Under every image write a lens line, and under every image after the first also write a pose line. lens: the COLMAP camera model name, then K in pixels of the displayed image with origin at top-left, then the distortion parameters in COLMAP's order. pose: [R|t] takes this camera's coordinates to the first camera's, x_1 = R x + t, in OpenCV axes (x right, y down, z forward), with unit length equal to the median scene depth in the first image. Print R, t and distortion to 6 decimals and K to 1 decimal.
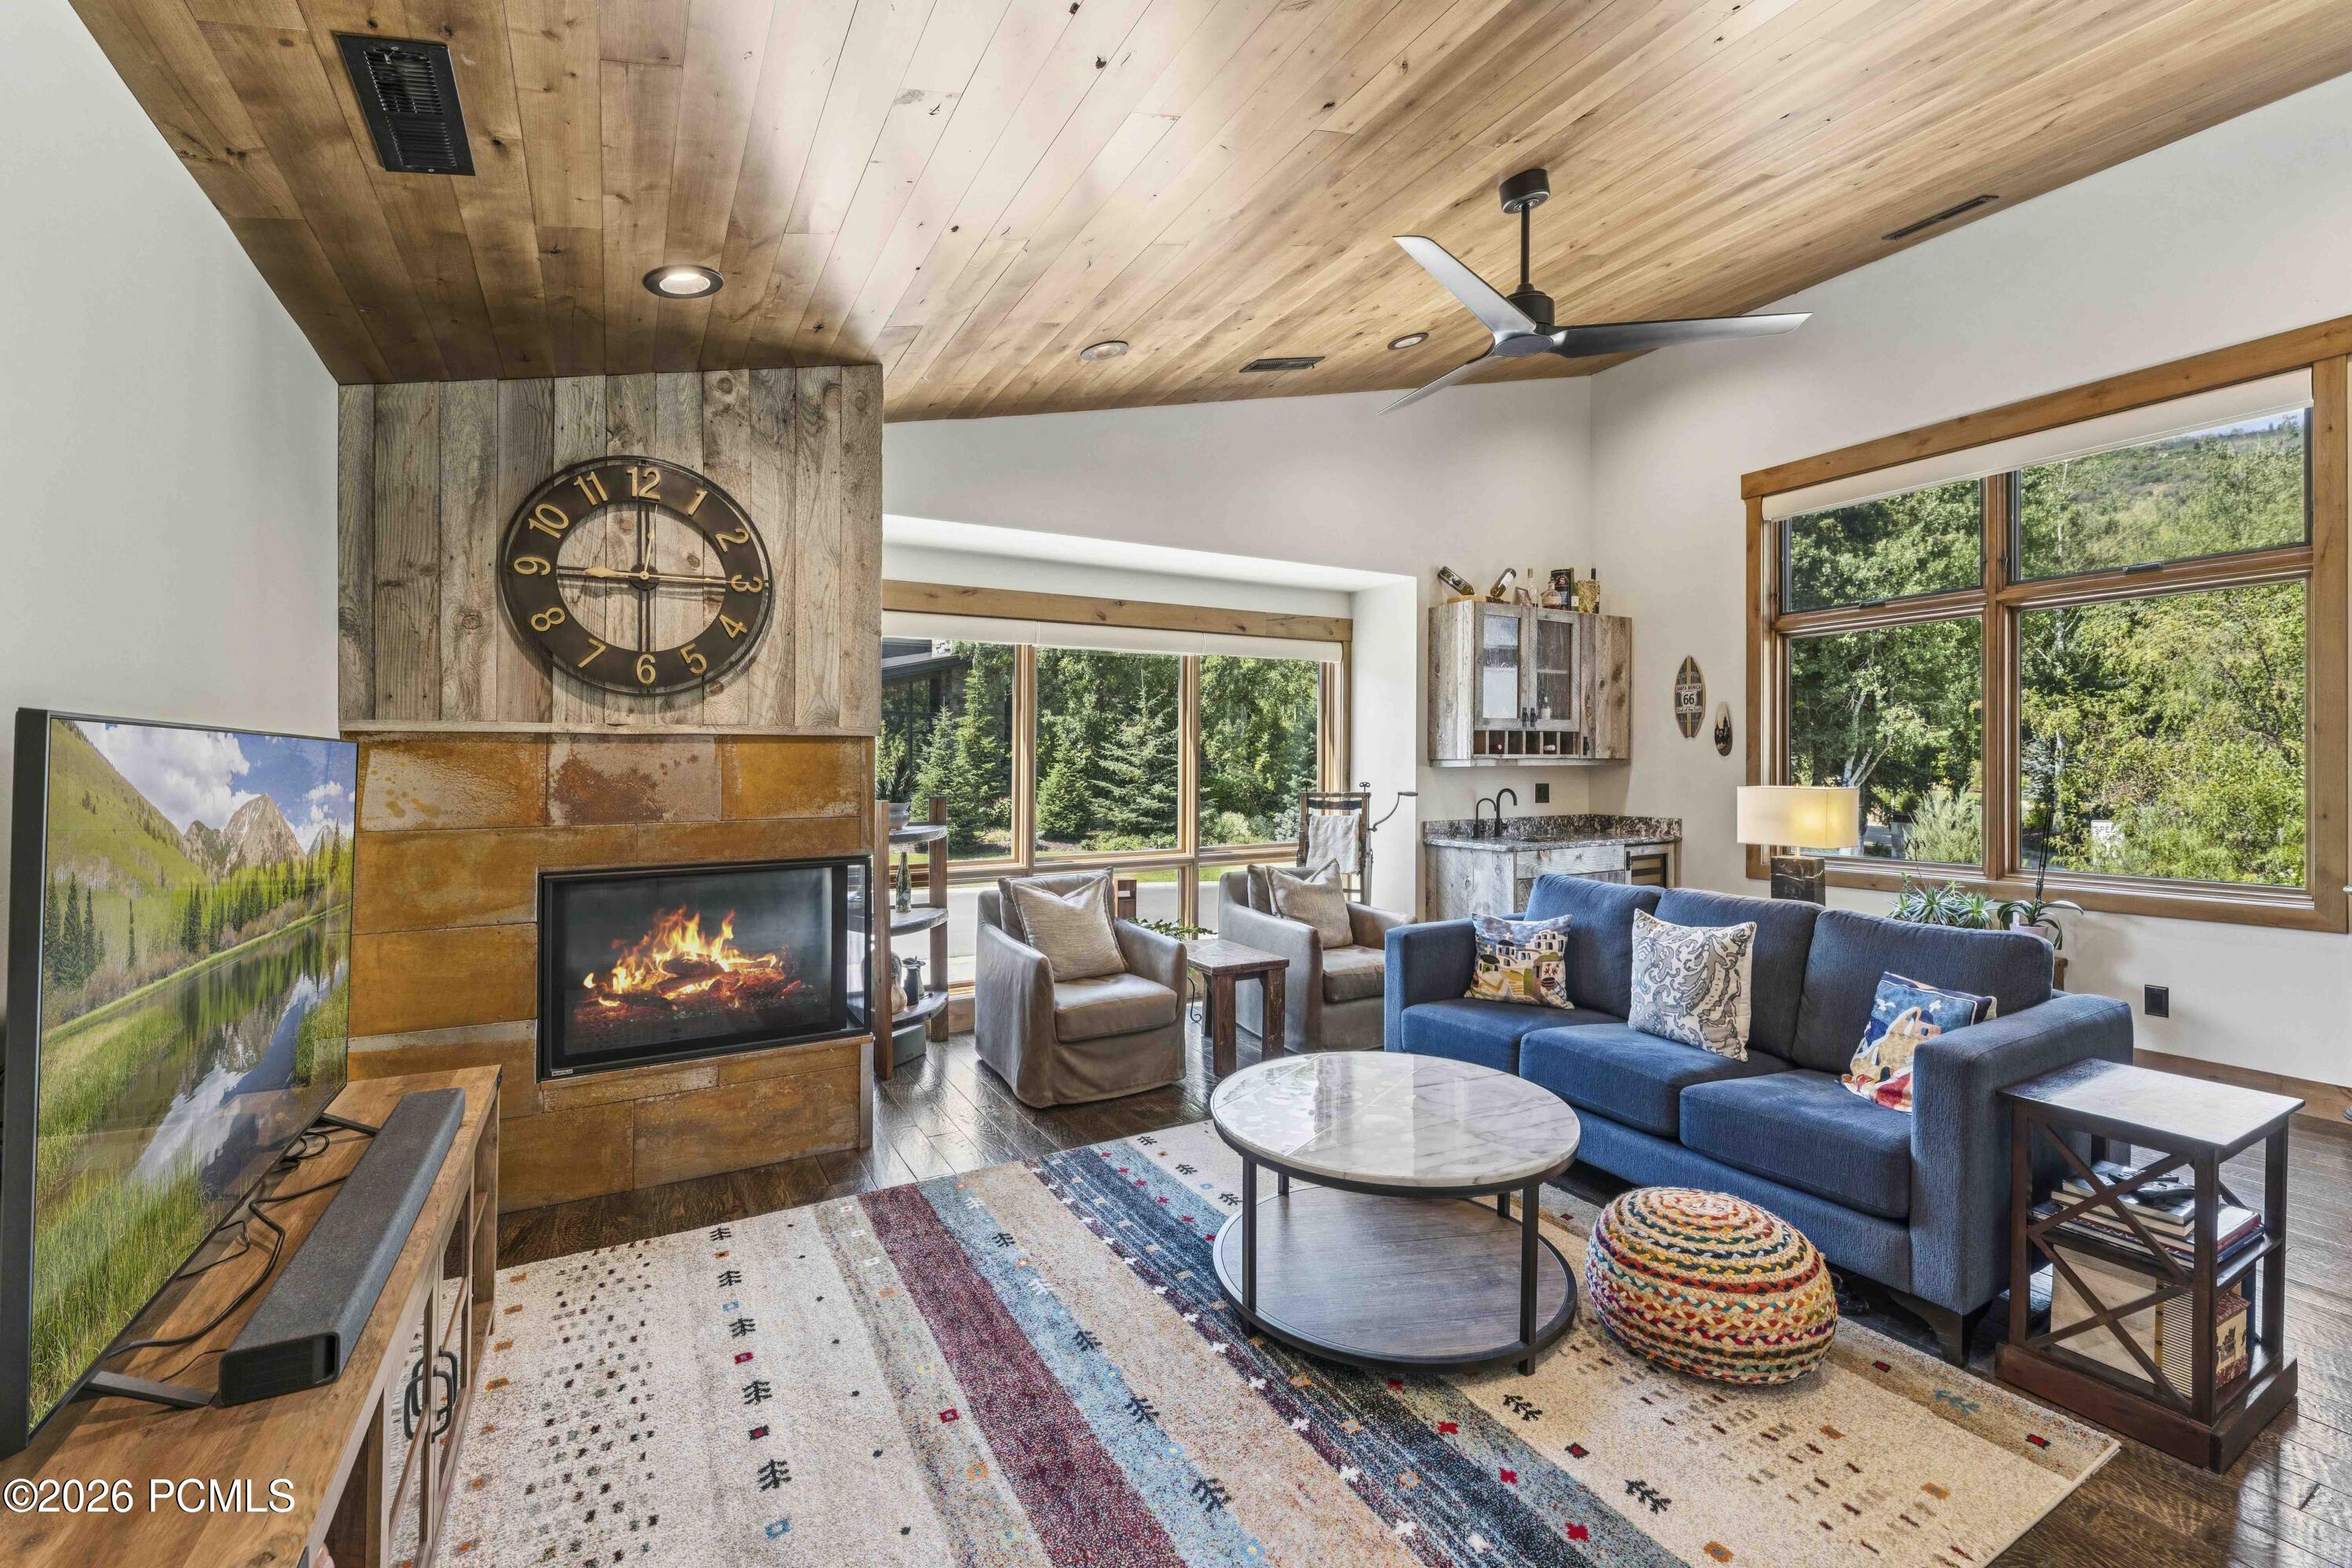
lens RADIAL K [[988.0, 0, 1177.0], [0, 988.0, 754.3], [0, 0, 1]] dist [0.000001, 0.000020]
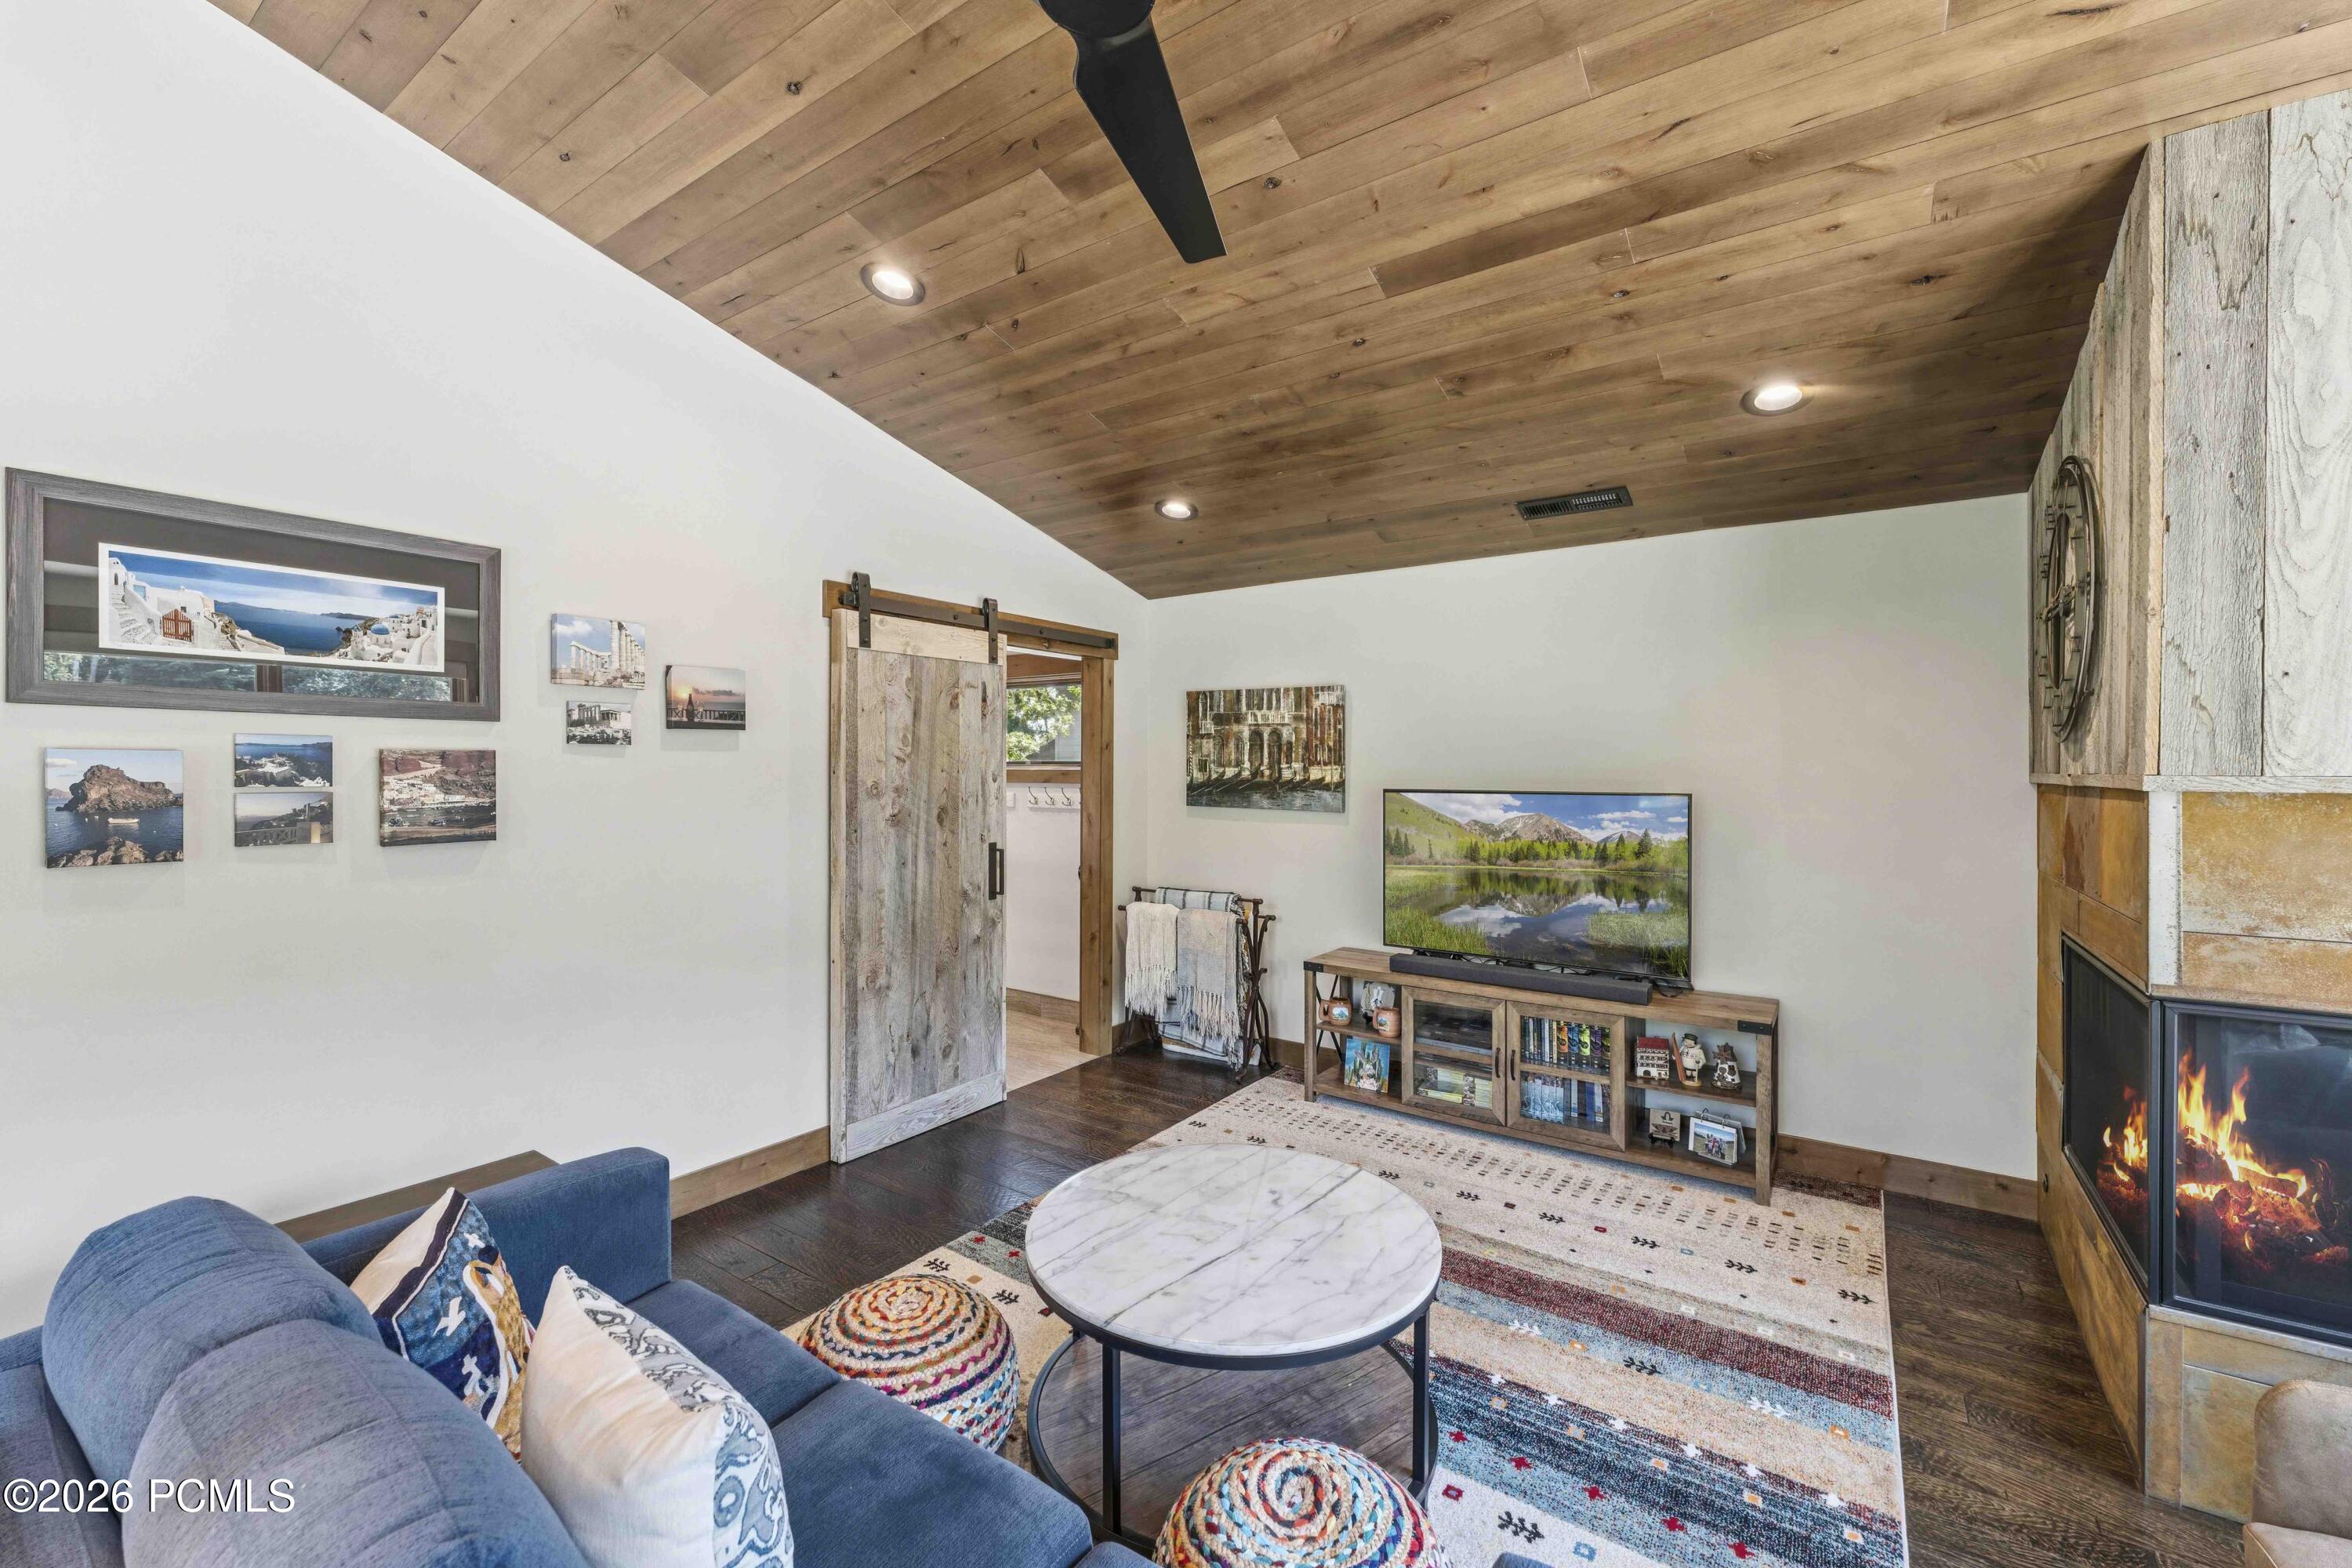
lens RADIAL K [[964.6, 0, 1186.1], [0, 964.6, 780.5], [0, 0, 1]] dist [-0.000365, -0.000356]
pose [[-0.901128, 0.006853, -0.433499, 0.498022], [0.004897, 0.999972, 0.005628, -0.034254], [0.433525, 0.002948, -0.901137, 1.419937]]
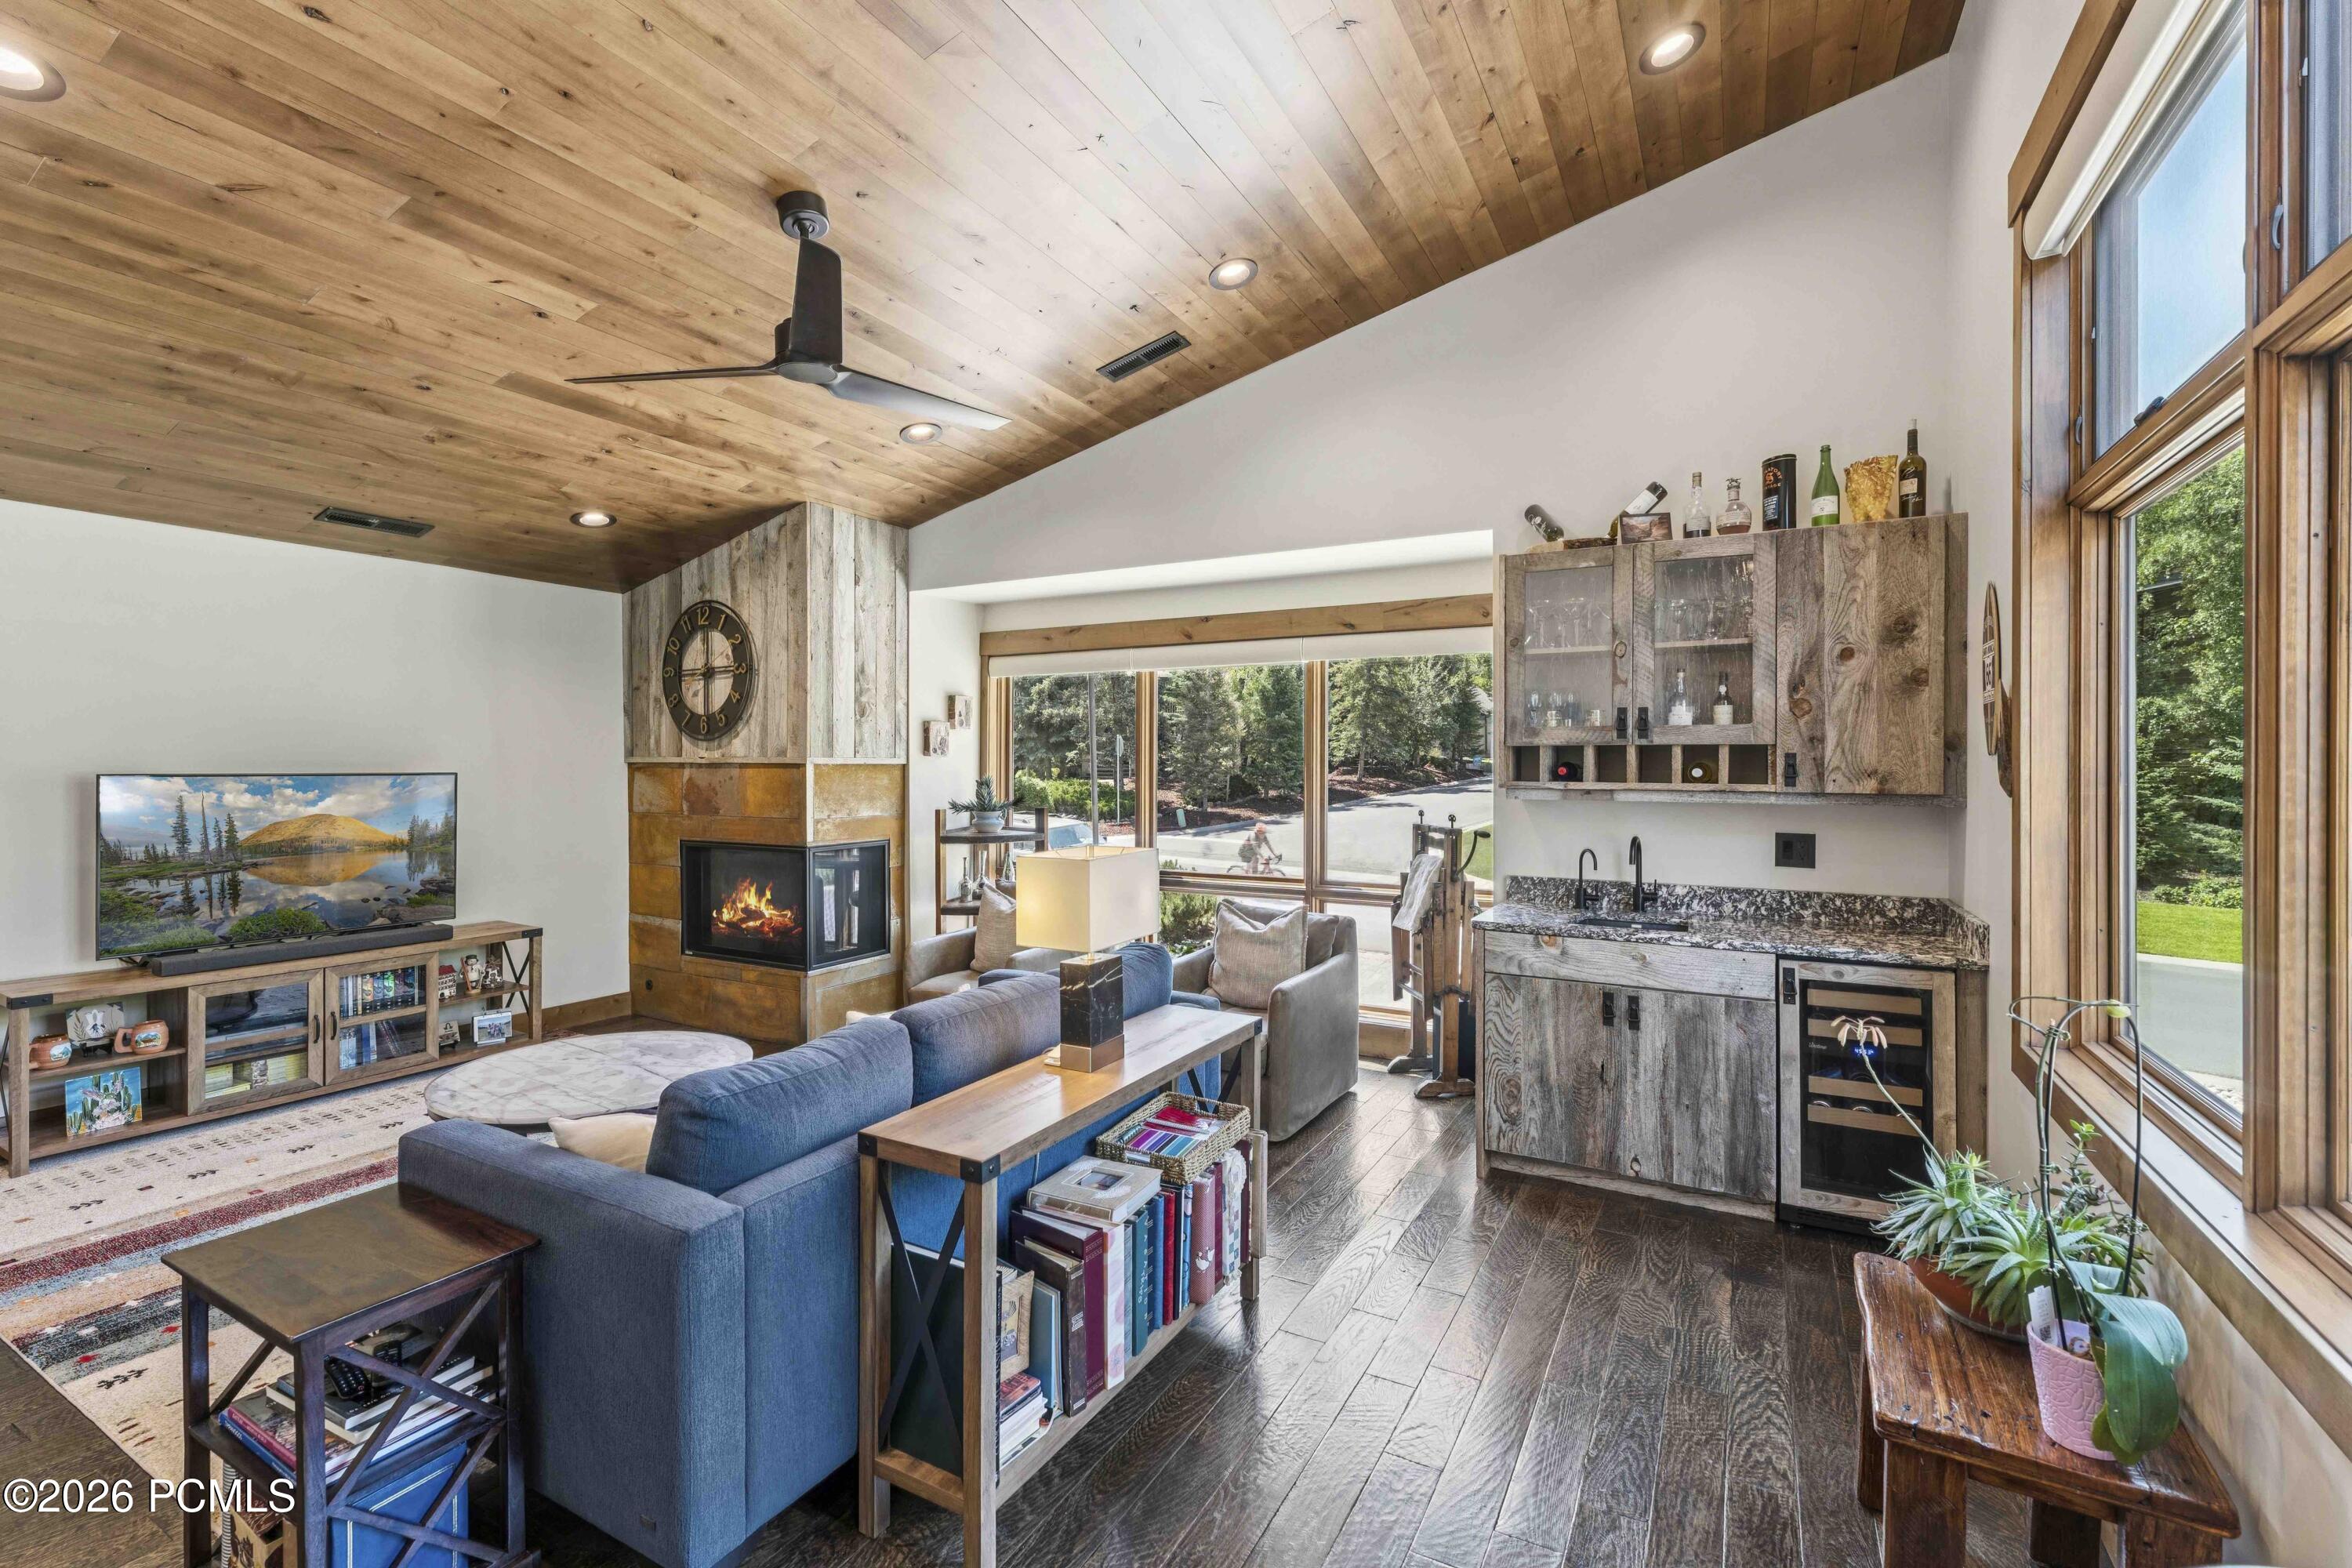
lens RADIAL K [[1009.0, 0, 1176.0], [0, 1009.0, 784.0], [0, 0, 1]] dist [0.001308, 0.000275]
pose [[0.519635, 0.024312, -0.854042, 1.359592], [0.003180, 0.999533, 0.030388, -0.035326], [0.854382, -0.018507, 0.519315, 0.785671]]
